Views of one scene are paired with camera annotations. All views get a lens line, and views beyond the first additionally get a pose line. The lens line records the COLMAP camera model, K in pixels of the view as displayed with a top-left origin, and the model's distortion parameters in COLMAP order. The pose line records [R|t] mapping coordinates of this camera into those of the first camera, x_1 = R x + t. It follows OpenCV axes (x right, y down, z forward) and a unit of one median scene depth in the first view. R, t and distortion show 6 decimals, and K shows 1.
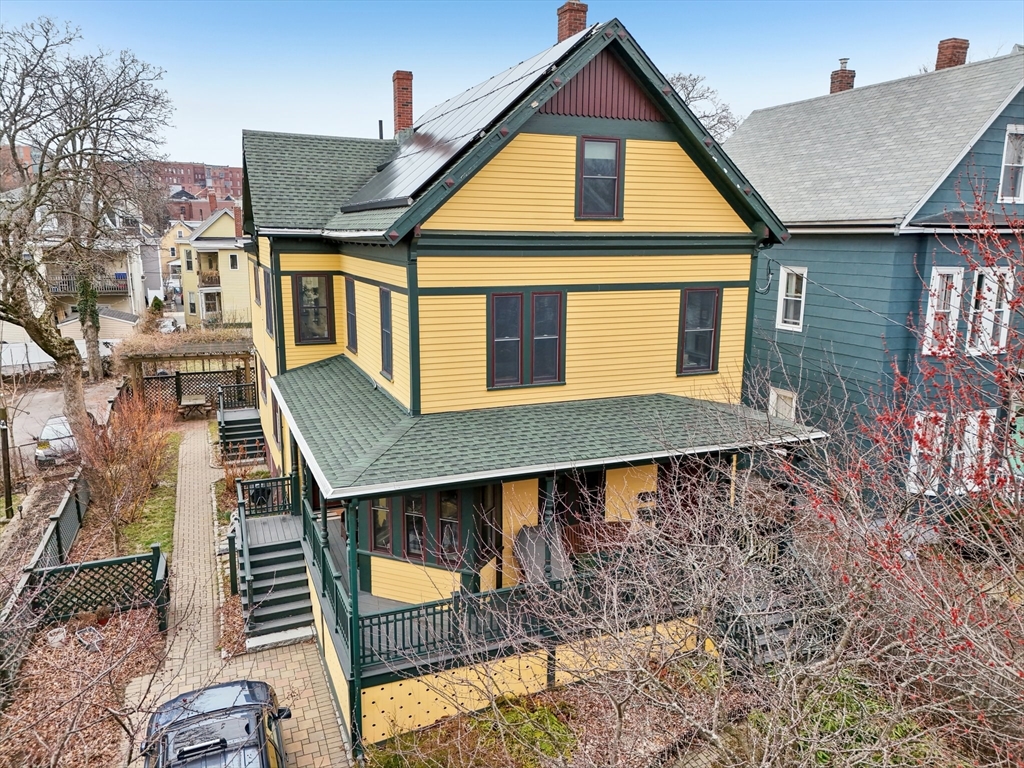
lens RADIAL K [[754.7, 0, 512.0], [0, 754.7, 384.0], [0, 0, 1]] dist [0.040590, -0.001622]
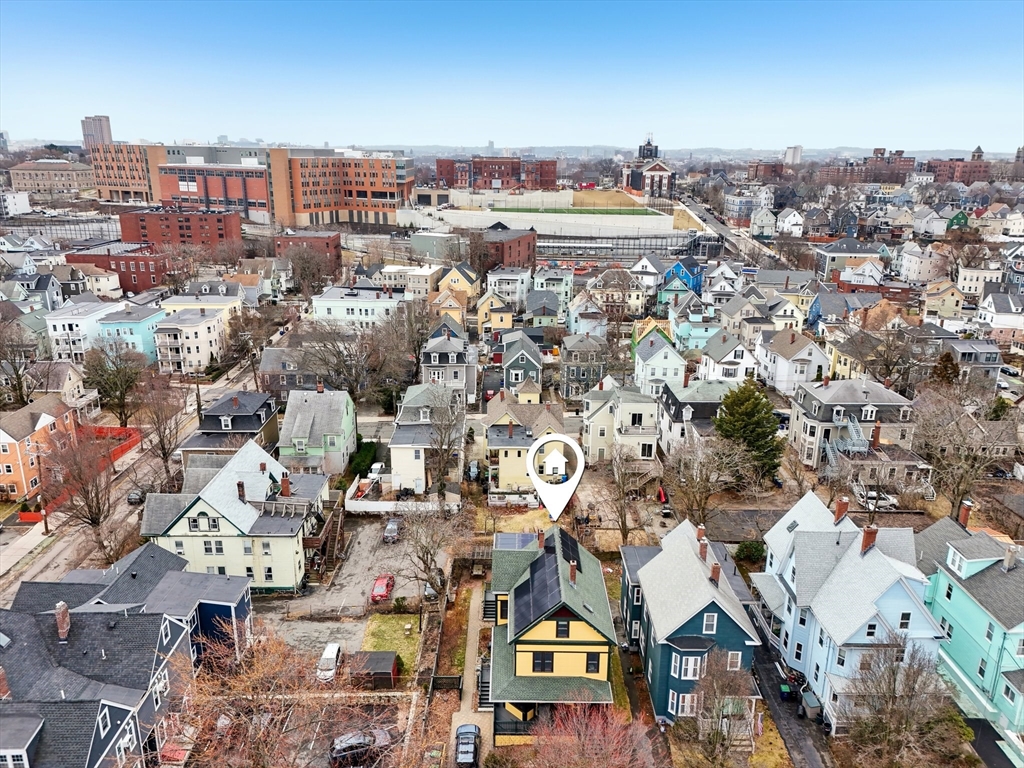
lens RADIAL K [[754.7, 0, 512.0], [0, 754.7, 384.0], [0, 0, 1]] dist [0.040590, -0.001622]
pose [[0.924501, 0.118724, -0.362219, 1.088233], [-0.080518, 0.989640, 0.118864, -1.875855], [0.372579, -0.080725, 0.924483, -2.561302]]
